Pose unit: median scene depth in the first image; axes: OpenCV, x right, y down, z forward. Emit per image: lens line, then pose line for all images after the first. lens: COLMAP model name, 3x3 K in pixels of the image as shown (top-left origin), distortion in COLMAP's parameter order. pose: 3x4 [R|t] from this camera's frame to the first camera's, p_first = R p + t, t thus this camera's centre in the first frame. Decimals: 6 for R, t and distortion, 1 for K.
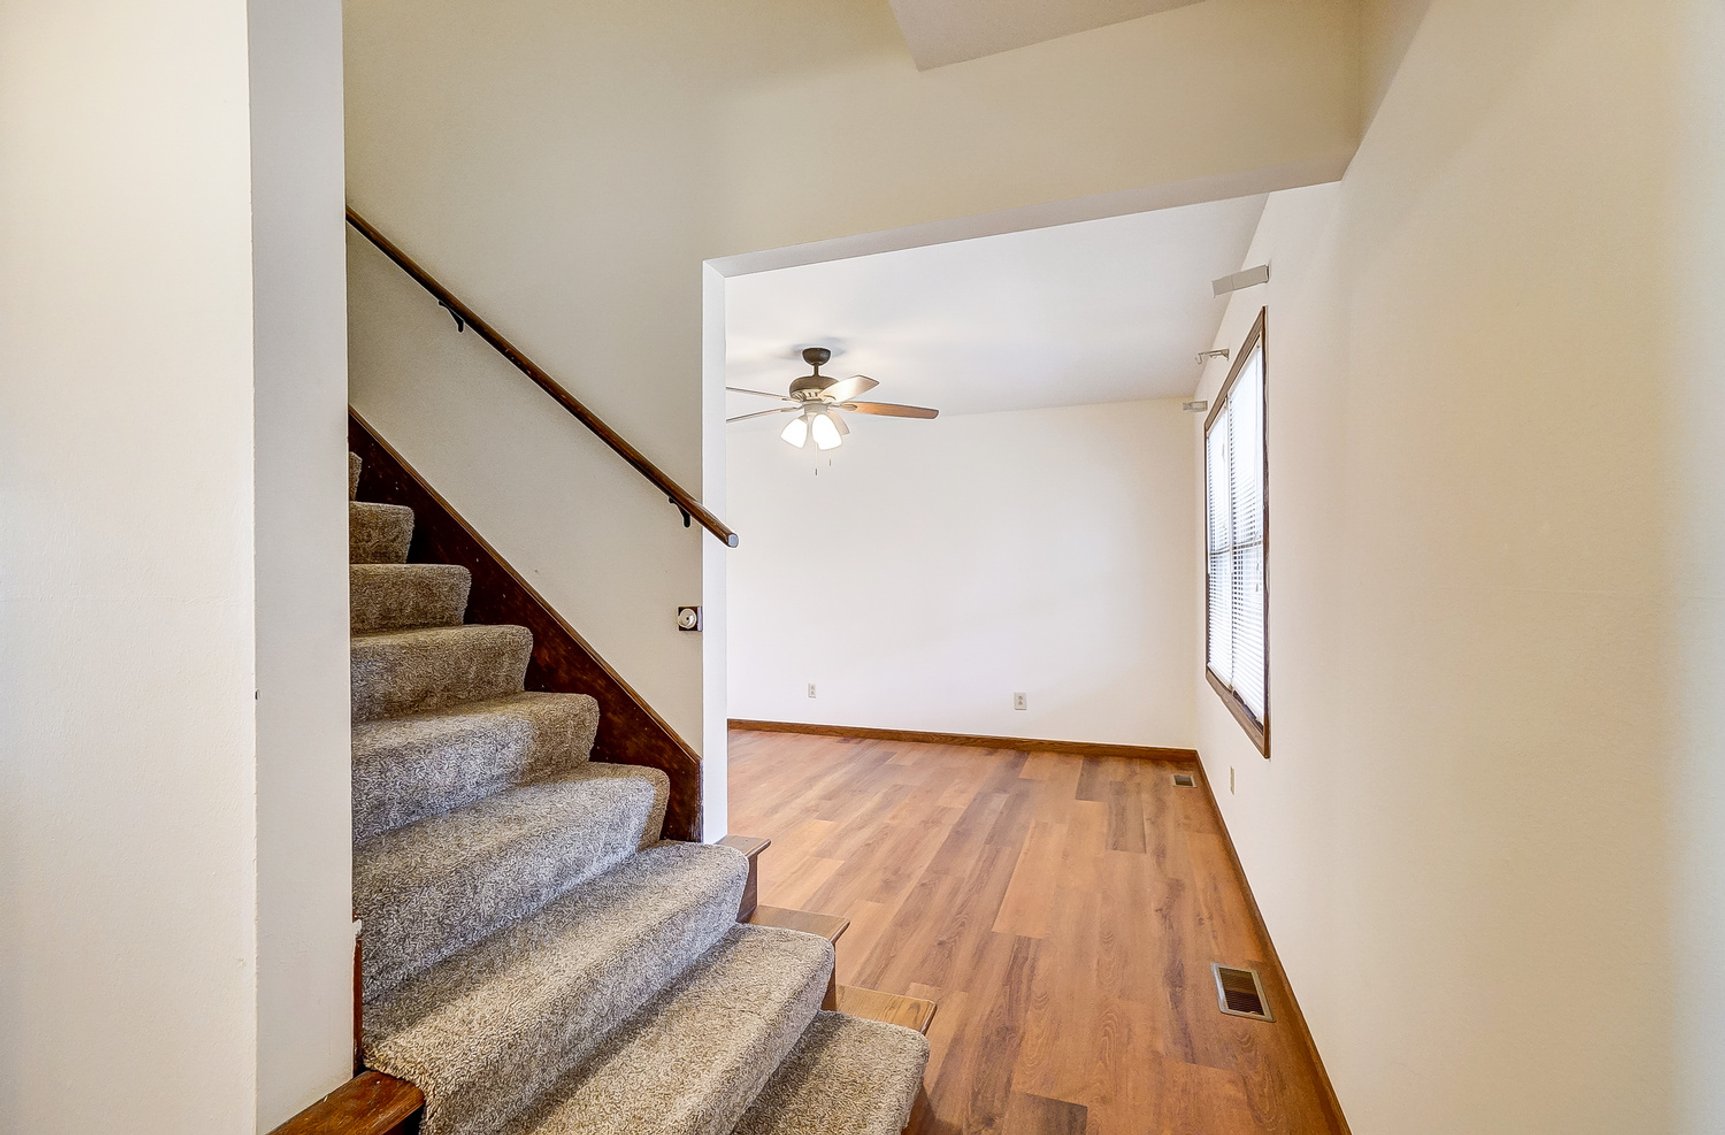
lens RADIAL K [[751.4, 0, 828.1], [0, 751.4, 548.0], [0, 0, 1]] dist [0.004813, 0.004804]
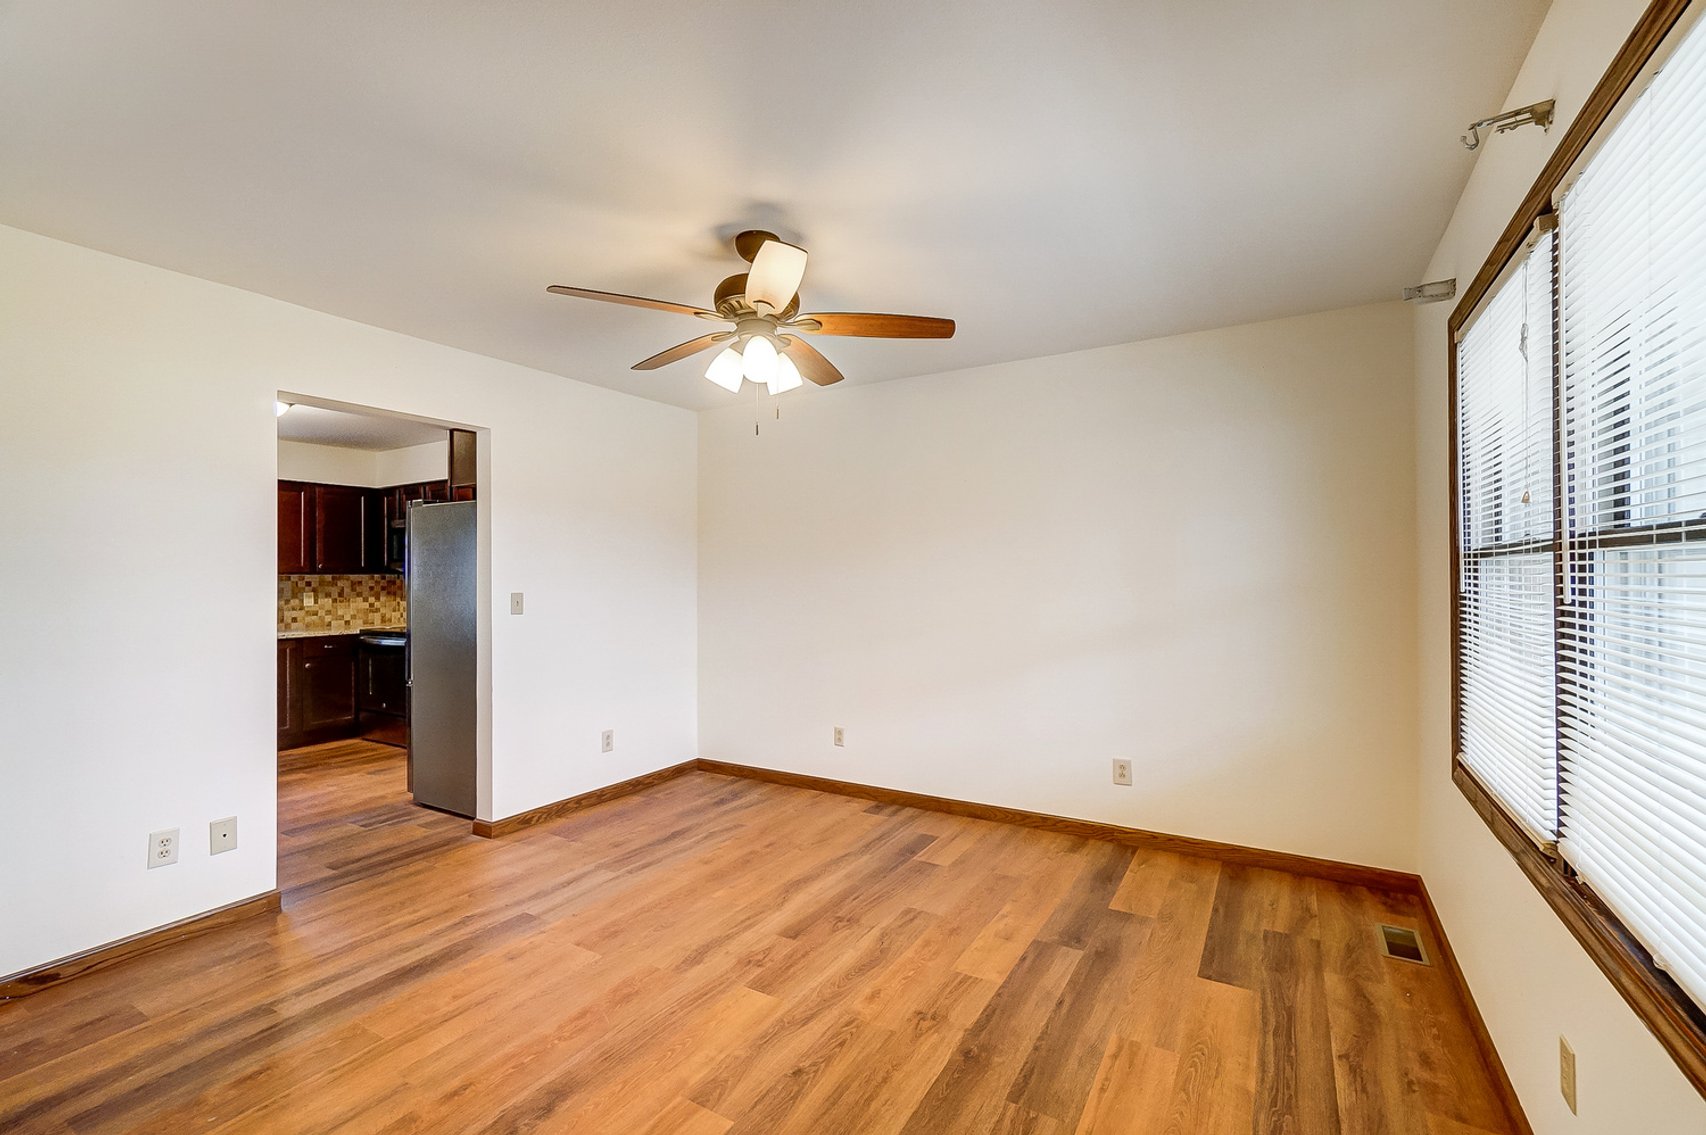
lens RADIAL K [[743.1, 0, 830.8], [0, 743.1, 557.9], [0, 0, 1]] dist [0.004813, 0.004804]
pose [[0.984740, -0.005282, -0.173951, 0.150574], [0.007769, 0.999877, 0.013619, -0.001336], [0.173857, -0.014762, 0.984660, 0.388096]]
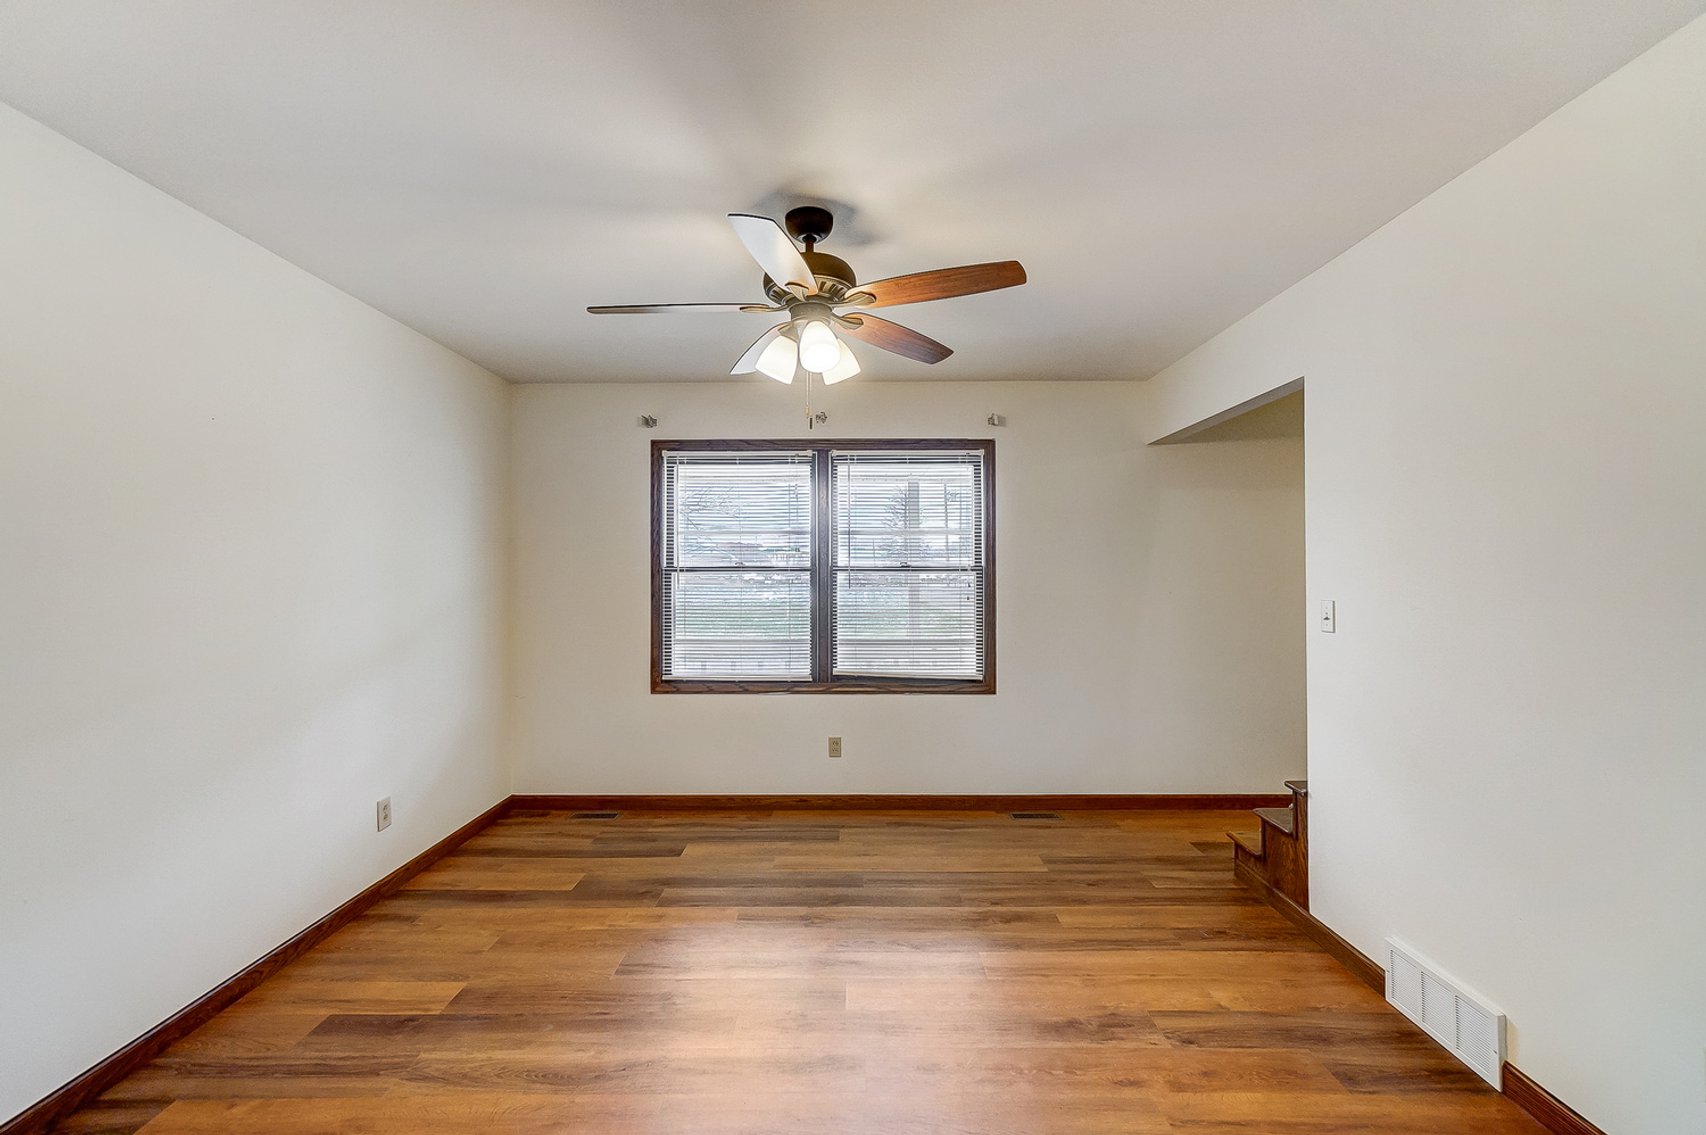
lens RADIAL K [[743.1, 0, 848.1], [0, 743.1, 561.9], [0, 0, 1]] dist [0.004813, 0.004804]
pose [[-0.375100, 0.023071, 0.926697, -0.548550], [-0.034885, 0.998631, -0.038982, 0.022965], [-0.926328, -0.046950, -0.373781, 1.166017]]
